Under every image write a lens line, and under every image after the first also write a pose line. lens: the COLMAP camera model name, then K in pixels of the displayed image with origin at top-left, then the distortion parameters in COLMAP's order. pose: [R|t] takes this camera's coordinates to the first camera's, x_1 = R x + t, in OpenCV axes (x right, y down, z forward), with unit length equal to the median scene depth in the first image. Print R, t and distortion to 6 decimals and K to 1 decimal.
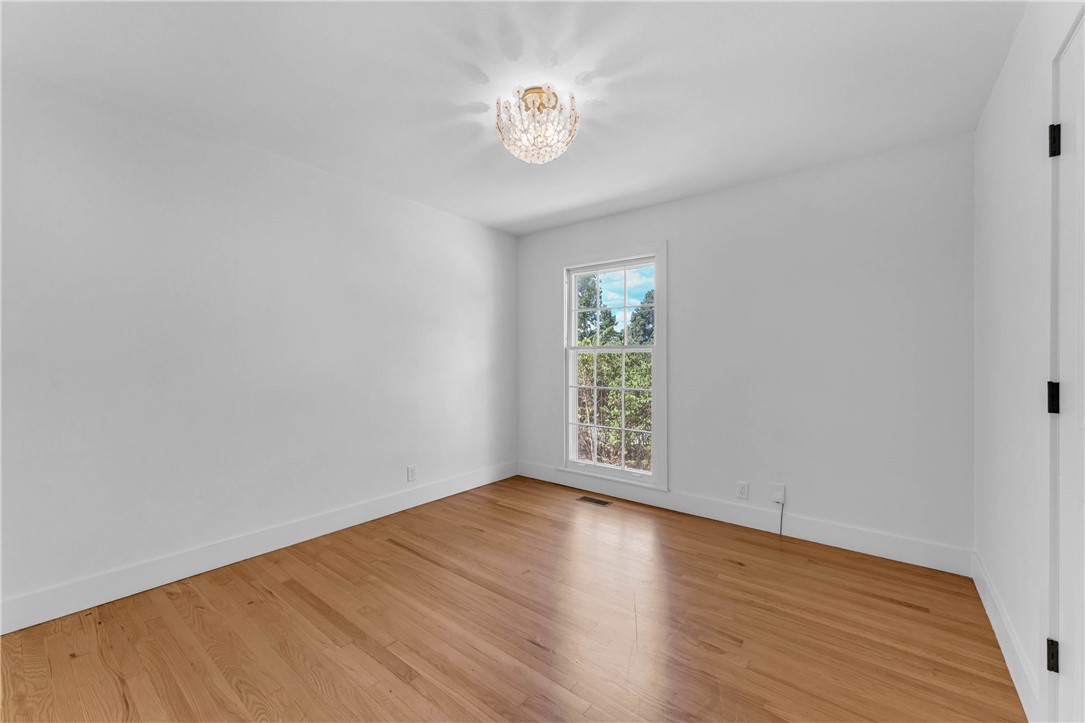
lens RADIAL K [[440.9, 0, 542.3], [0, 440.9, 357.0], [0, 0, 1]] dist [0.001361, 0.000130]
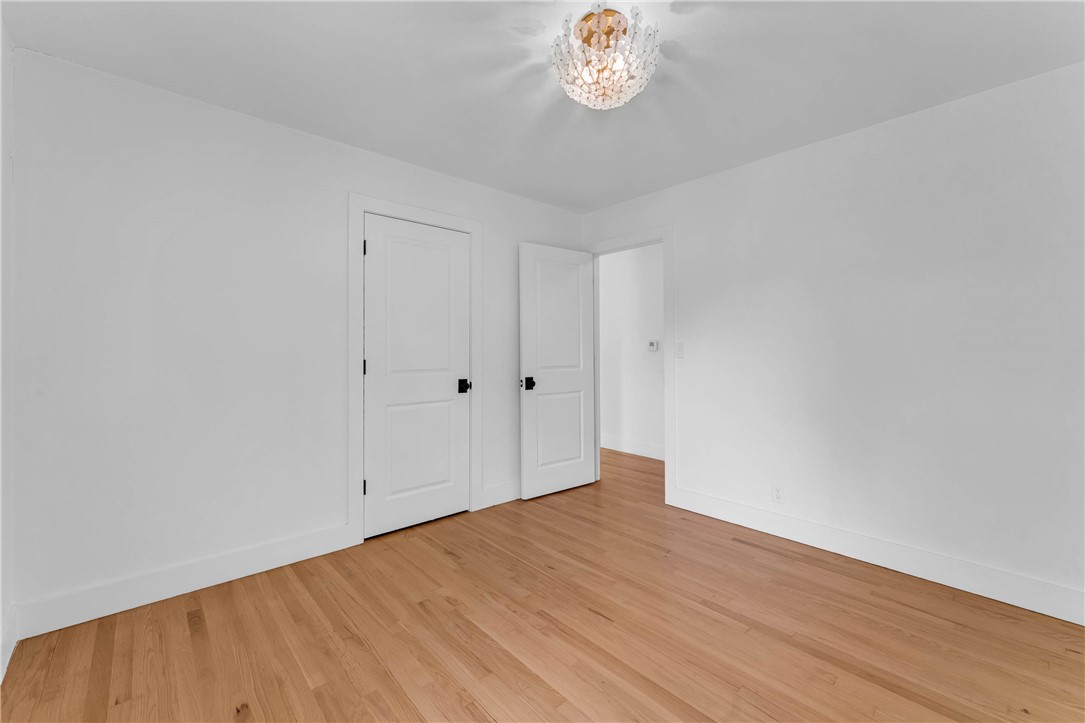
lens RADIAL K [[440.9, 0, 543.2], [0, 440.9, 355.8], [0, 0, 1]] dist [0.001361, 0.000130]
pose [[-0.987551, -0.004100, 0.157249, -0.030817], [-0.003948, 0.999991, 0.001277, 0.015718], [-0.157252, 0.000640, -0.987558, 2.007193]]
